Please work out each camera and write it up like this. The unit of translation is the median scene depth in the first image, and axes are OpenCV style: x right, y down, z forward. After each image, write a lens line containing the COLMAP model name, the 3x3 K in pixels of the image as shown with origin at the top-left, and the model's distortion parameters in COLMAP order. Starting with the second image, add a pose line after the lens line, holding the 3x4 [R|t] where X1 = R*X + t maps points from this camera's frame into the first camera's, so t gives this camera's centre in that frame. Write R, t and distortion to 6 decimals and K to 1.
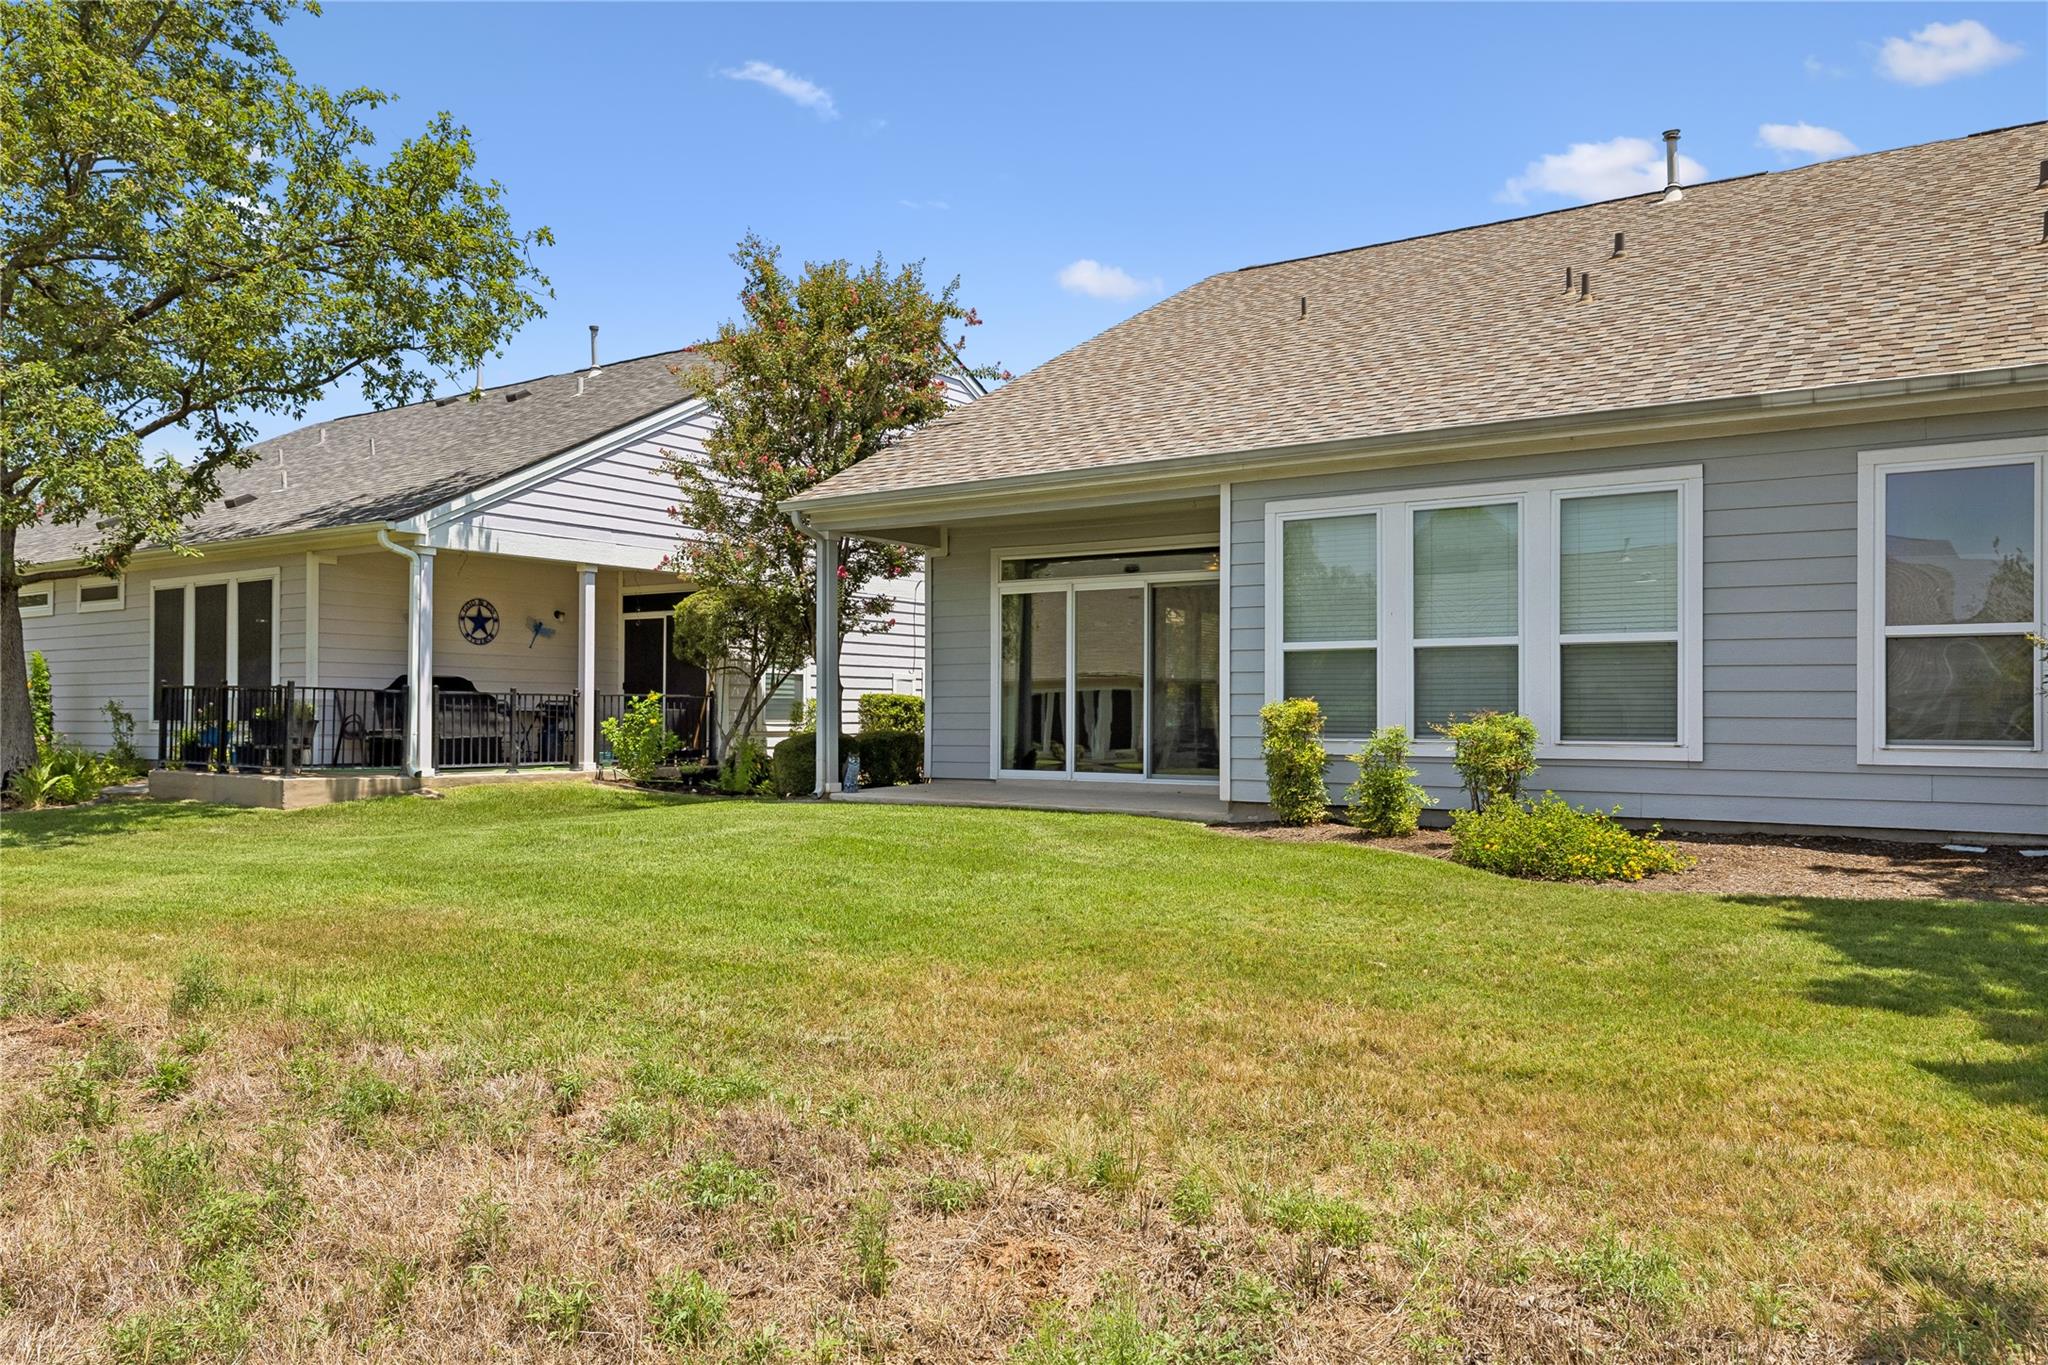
lens RADIAL K [[1480.6, 0, 1025.7], [0, 1480.6, 711.6], [0, 0, 1]] dist [-0.000001, -0.003222]
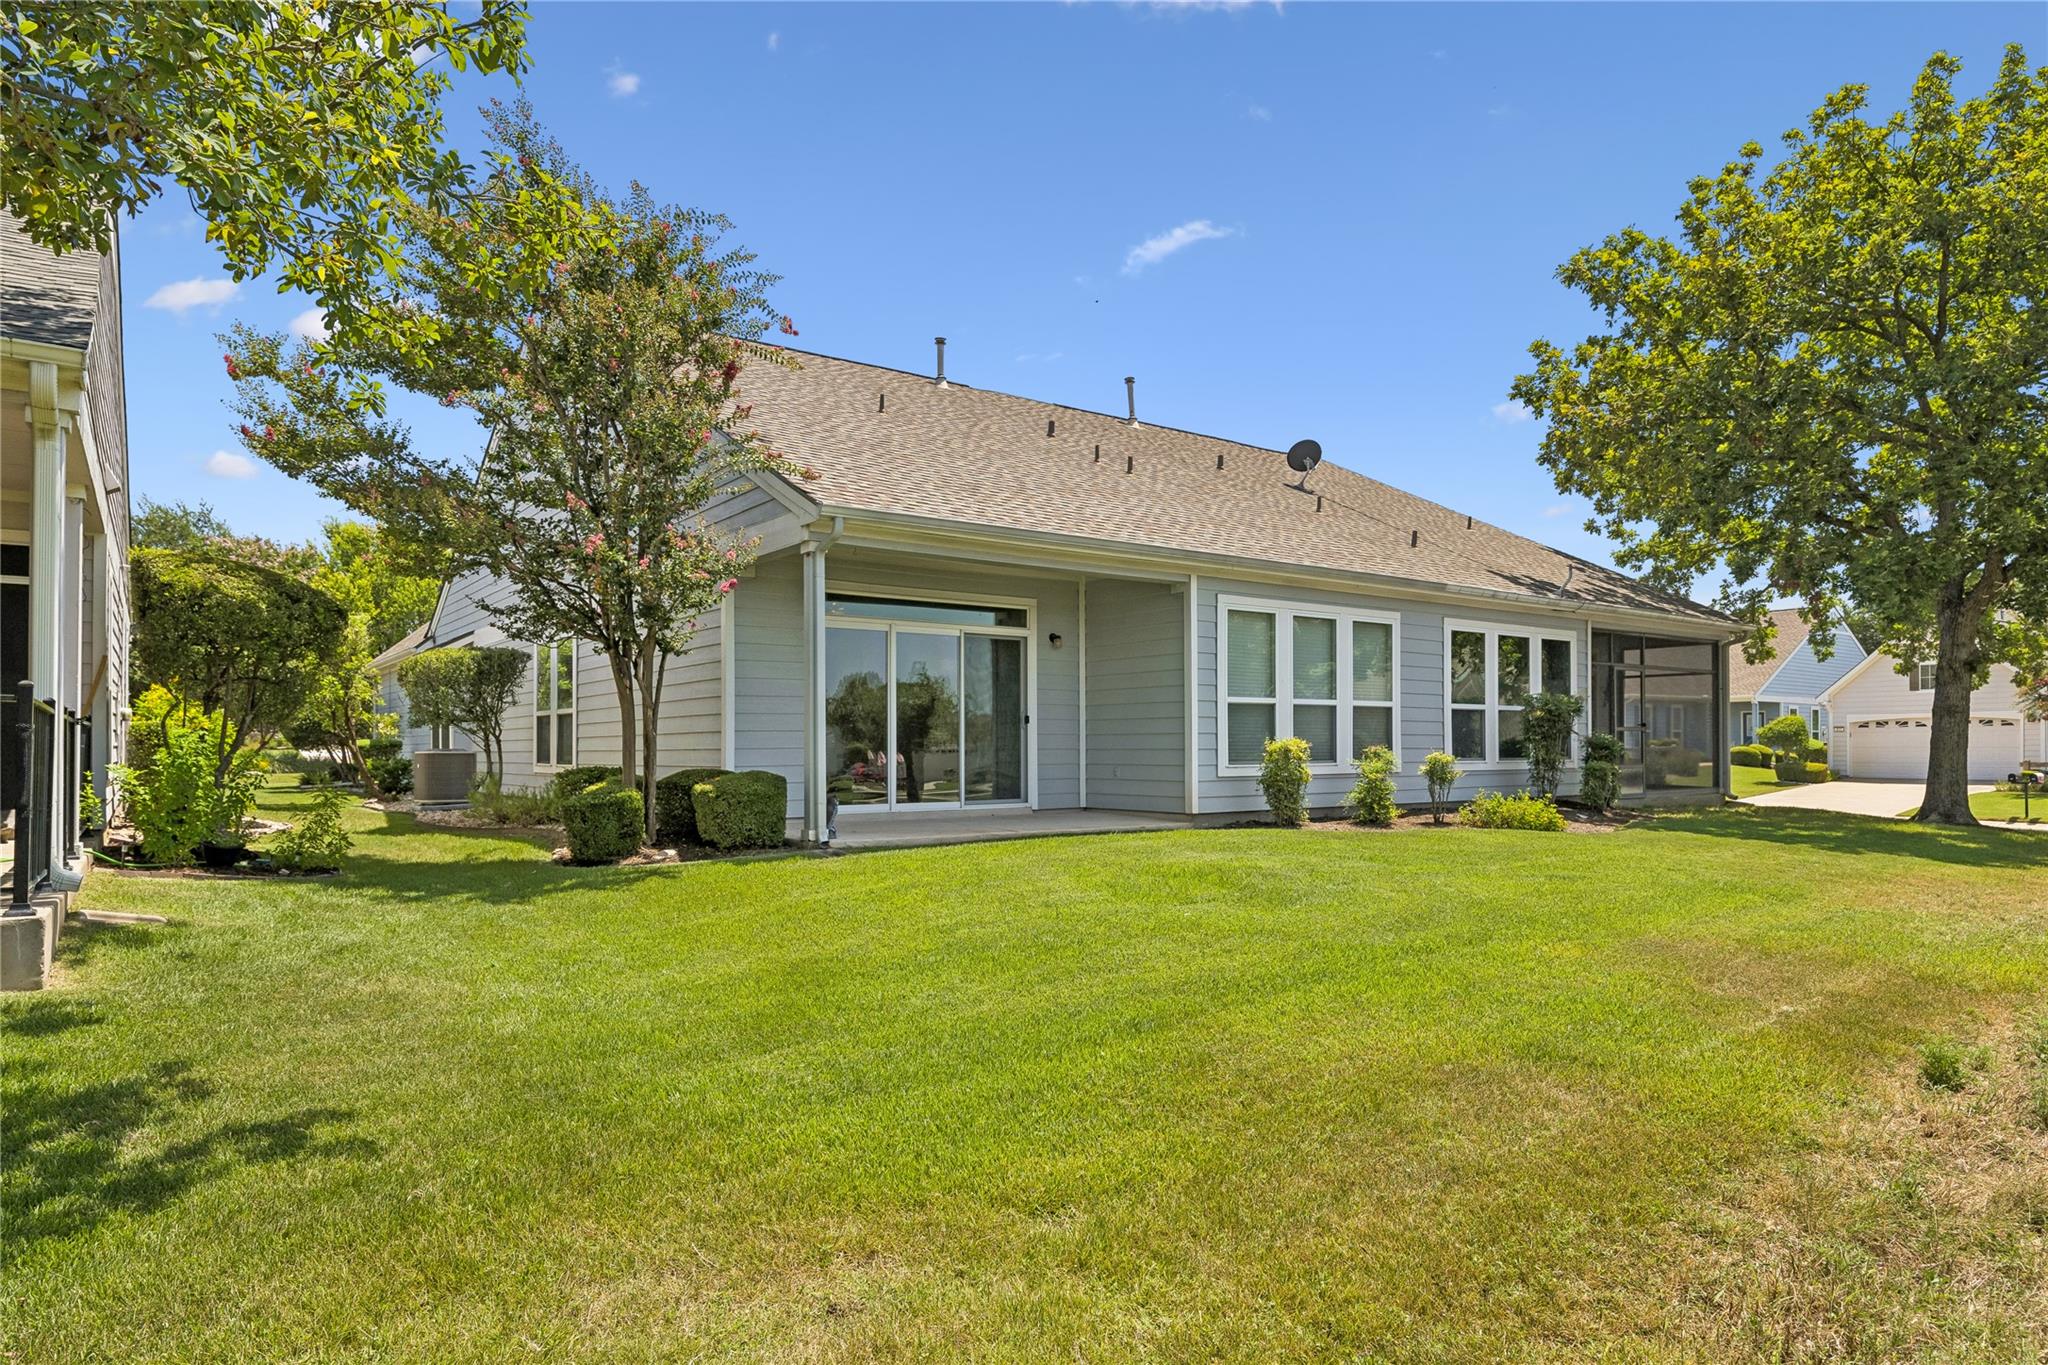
lens RADIAL K [[1194.4, 0, 1034.4], [0, 1194.4, 741.2], [0, 0, 1]] dist [-0.000440, 0.000403]
pose [[0.325780, -0.001676, 0.945444, -0.698592], [0.000520, 0.999999, 0.001594, -0.004744], [-0.945446, -0.000027, 0.325780, 0.592184]]
